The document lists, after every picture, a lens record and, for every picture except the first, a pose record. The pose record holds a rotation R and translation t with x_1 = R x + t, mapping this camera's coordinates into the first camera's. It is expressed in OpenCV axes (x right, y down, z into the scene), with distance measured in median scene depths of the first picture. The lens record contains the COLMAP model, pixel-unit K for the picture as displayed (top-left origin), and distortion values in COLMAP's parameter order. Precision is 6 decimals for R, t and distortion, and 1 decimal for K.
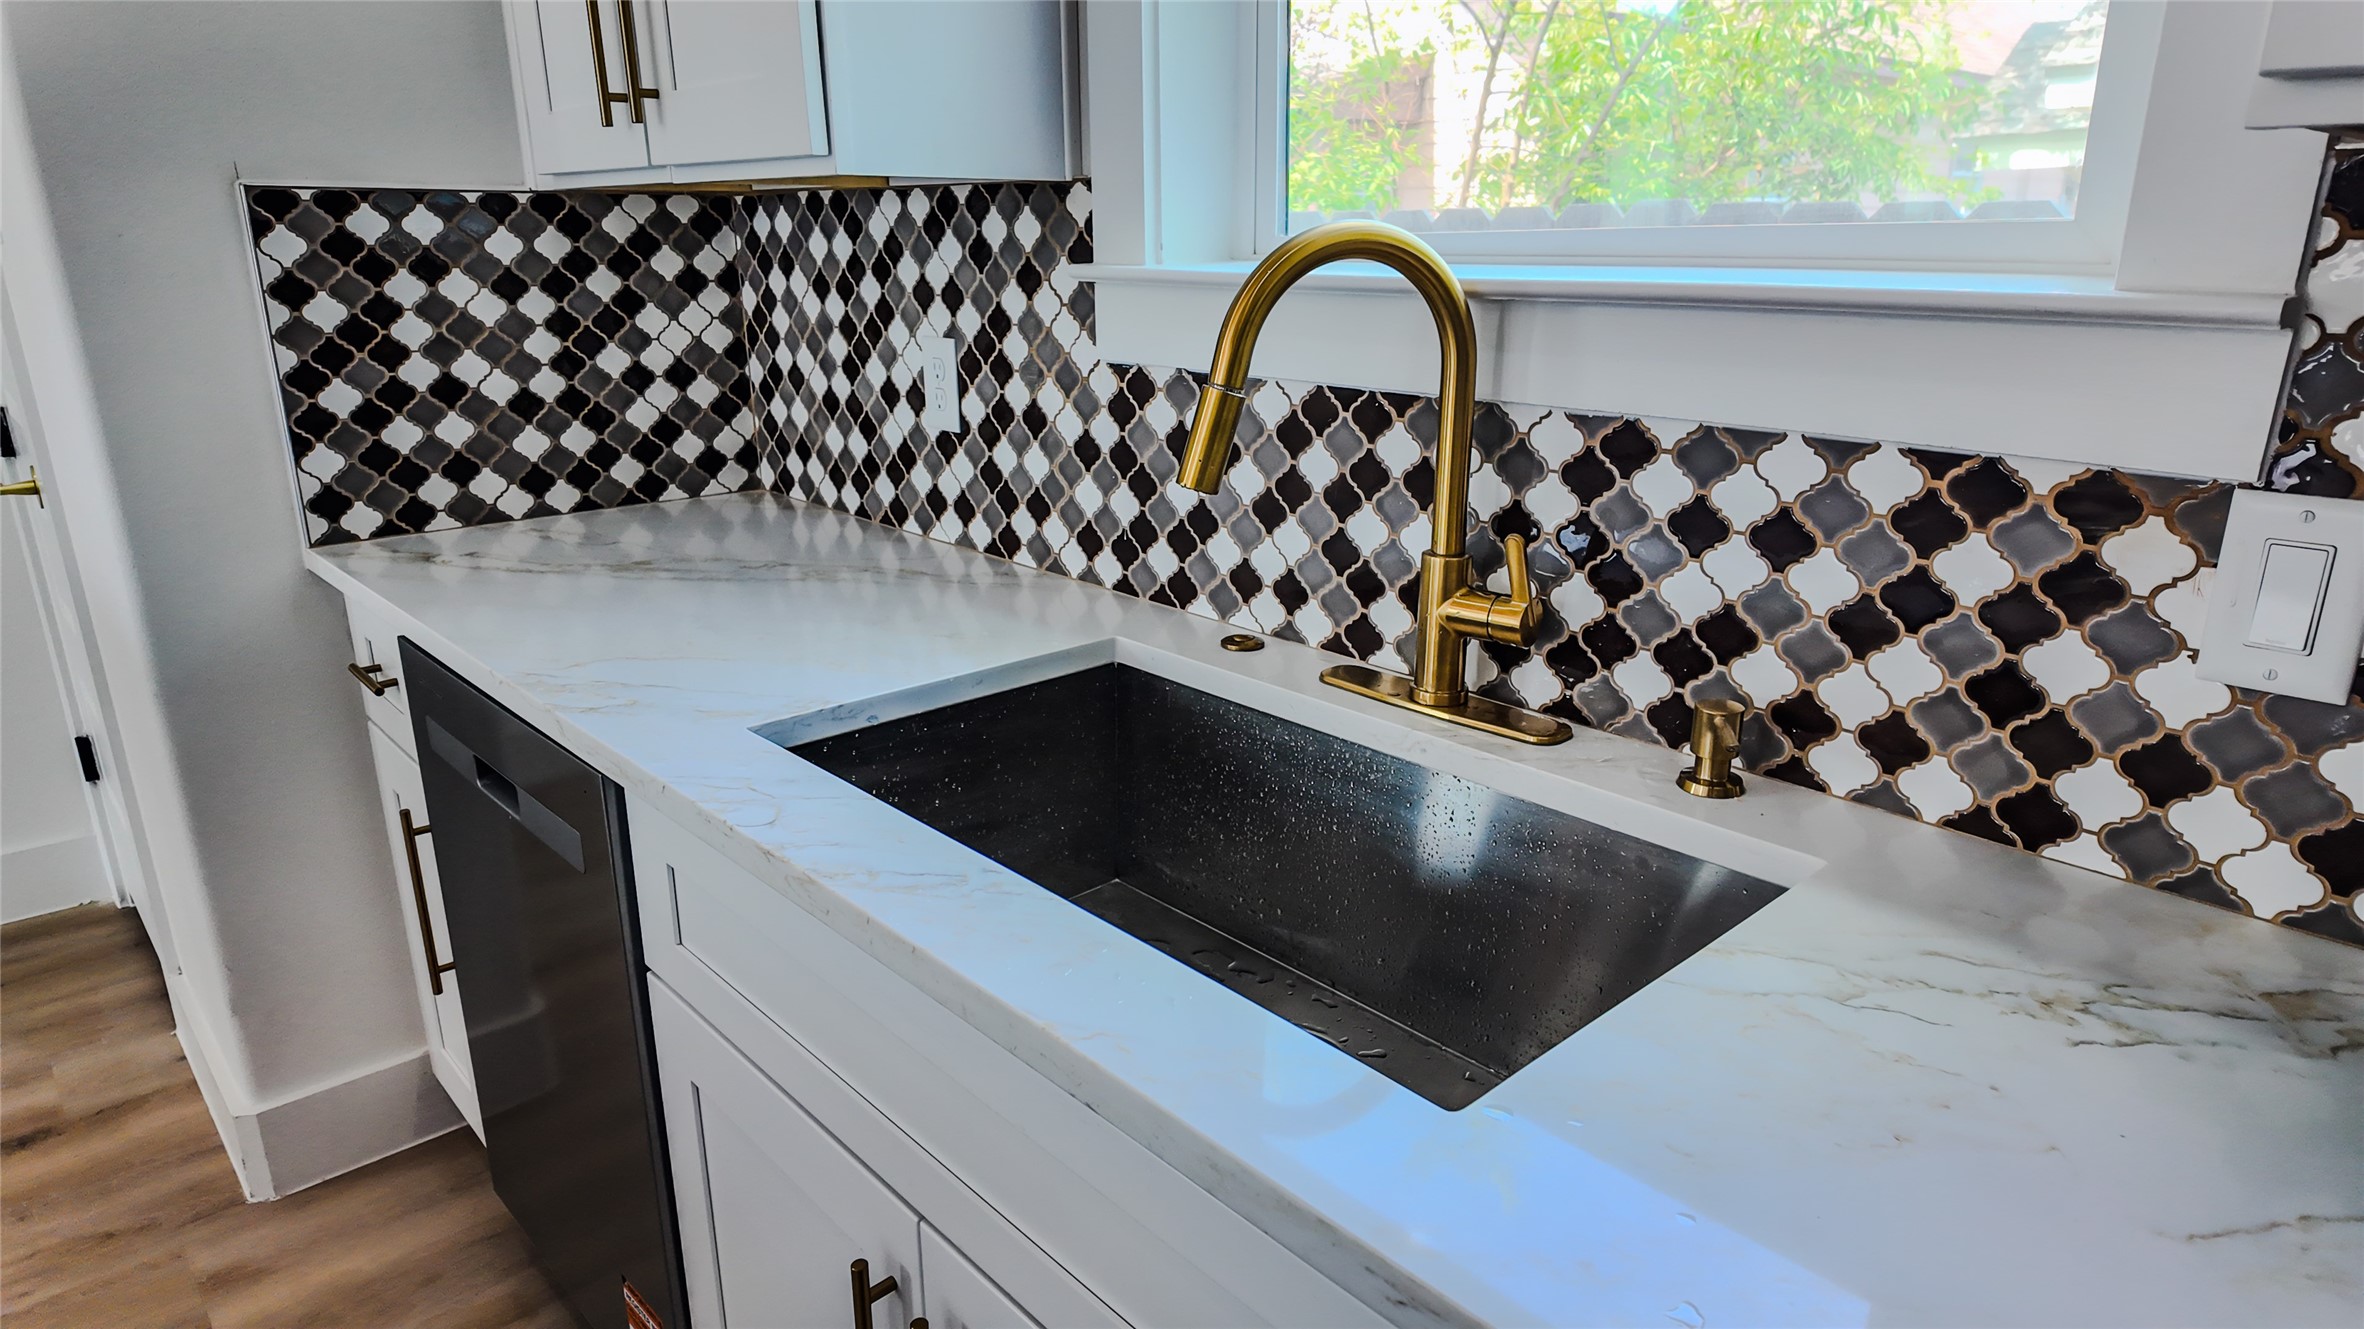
lens RADIAL K [[1390.3, 0, 1182.0], [0, 1390.3, 664.5], [0, 0, 1]] dist [0.113583, -0.154926]
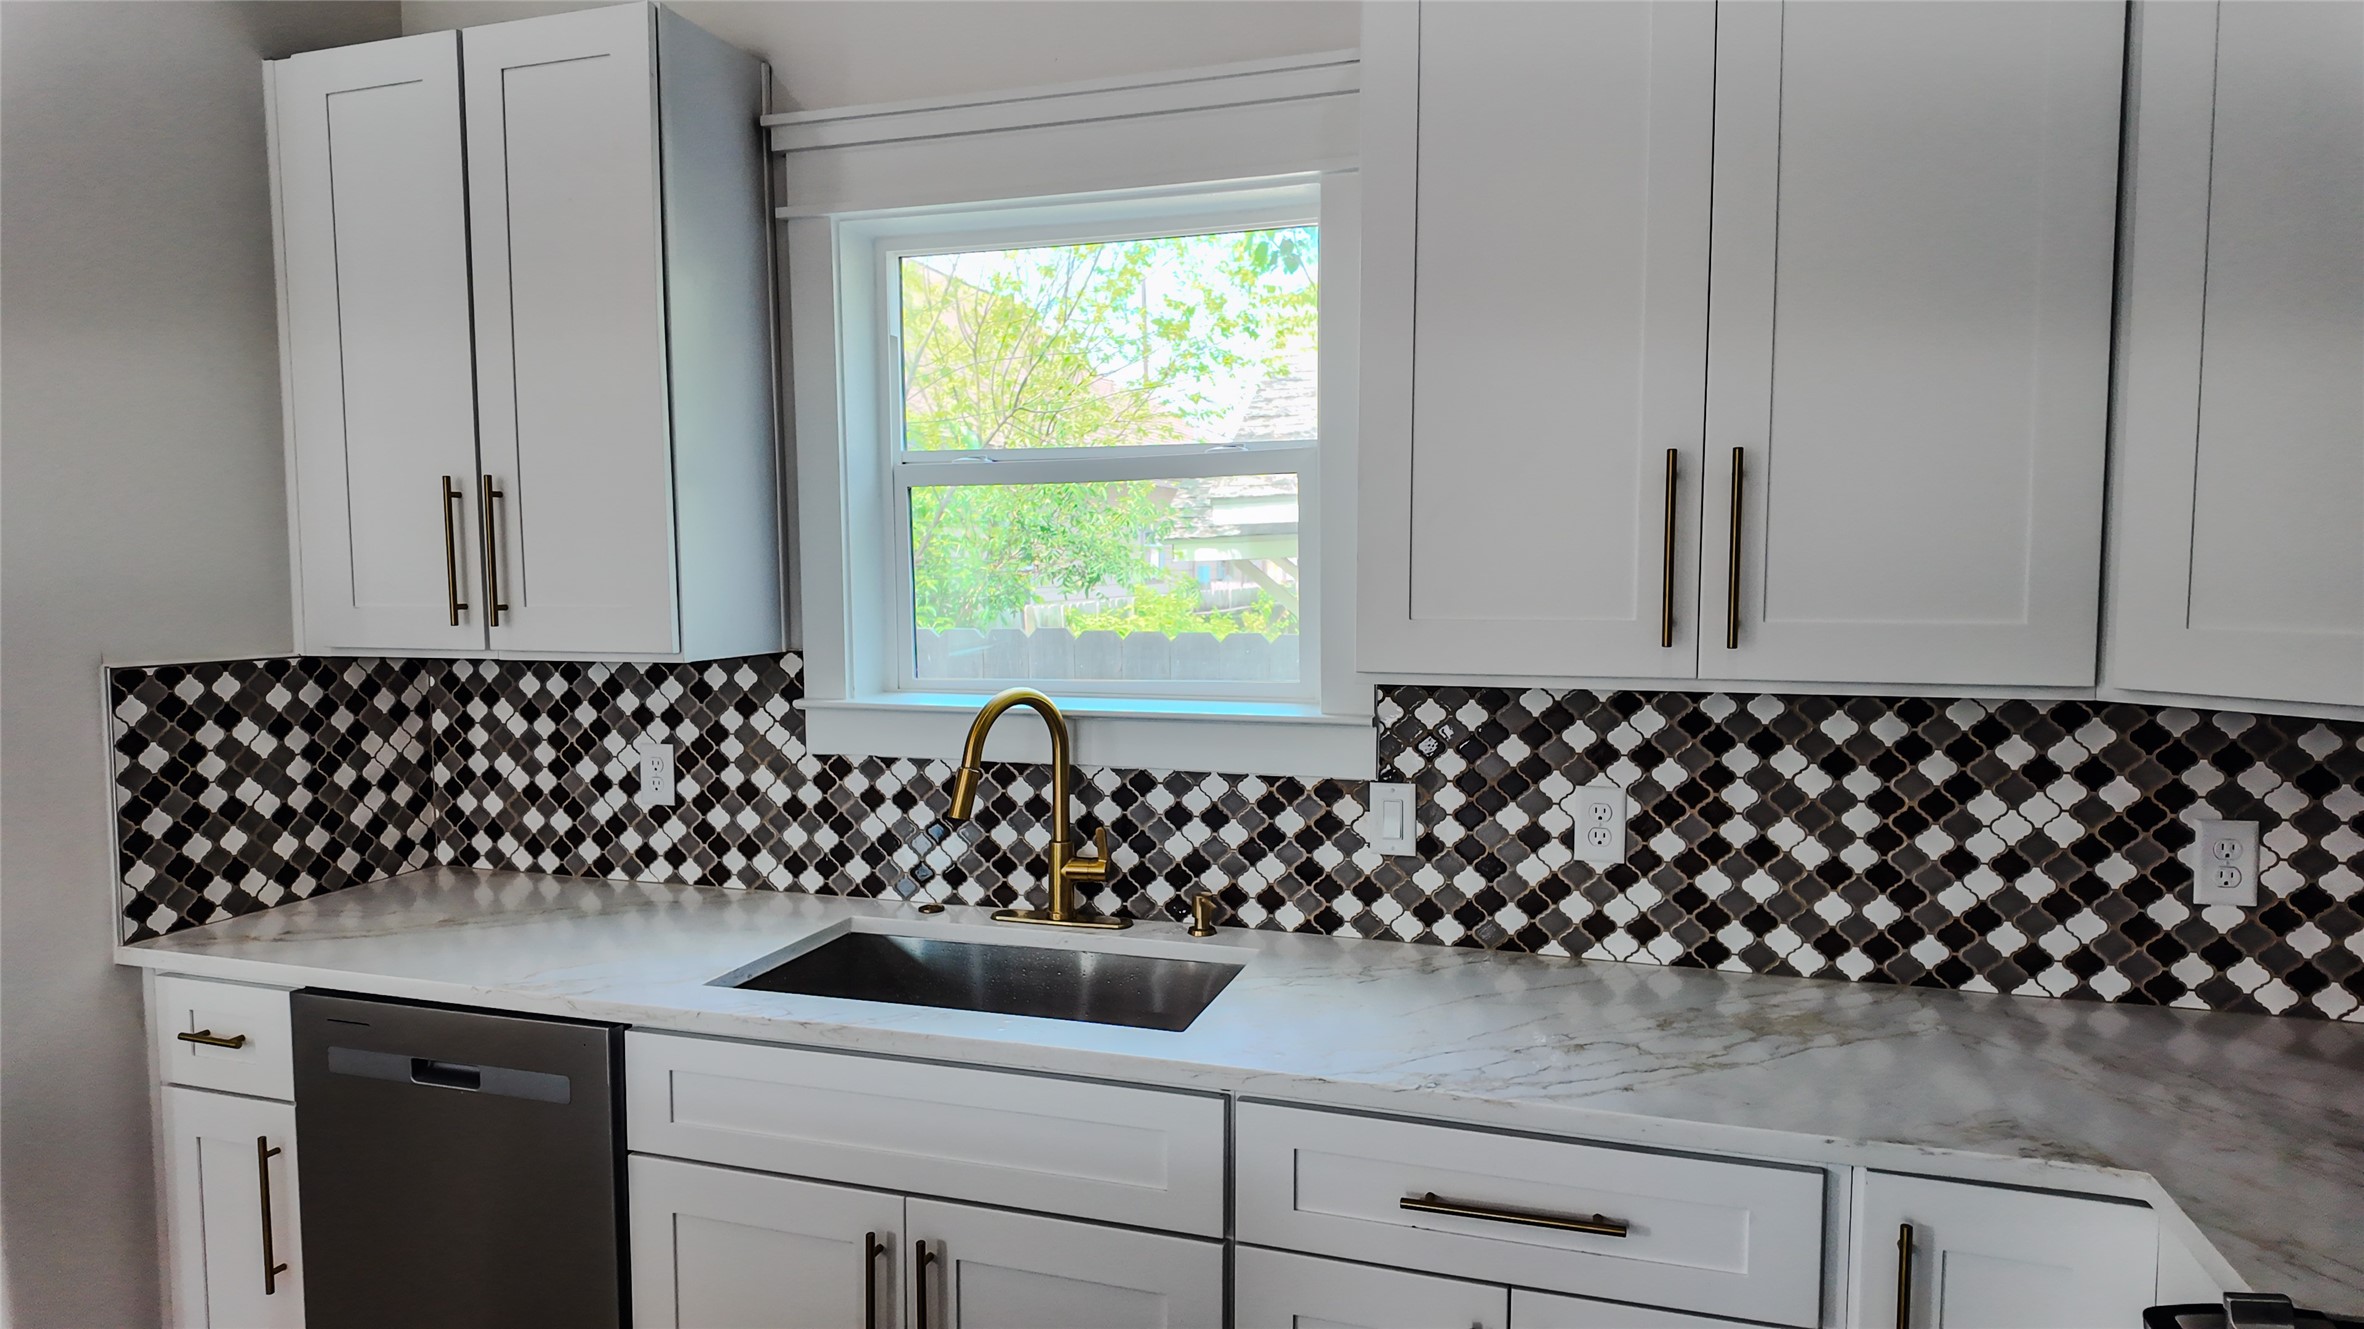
lens RADIAL K [[1390.3, 0, 1182.0], [0, 1390.3, 664.5], [0, 0, 1]] dist [0.113583, -0.154926]
pose [[0.870608, -0.035677, 0.490682, -0.421401], [0.148572, 0.969867, -0.193090, 0.057650], [-0.469007, 0.241008, 0.849675, -0.557871]]
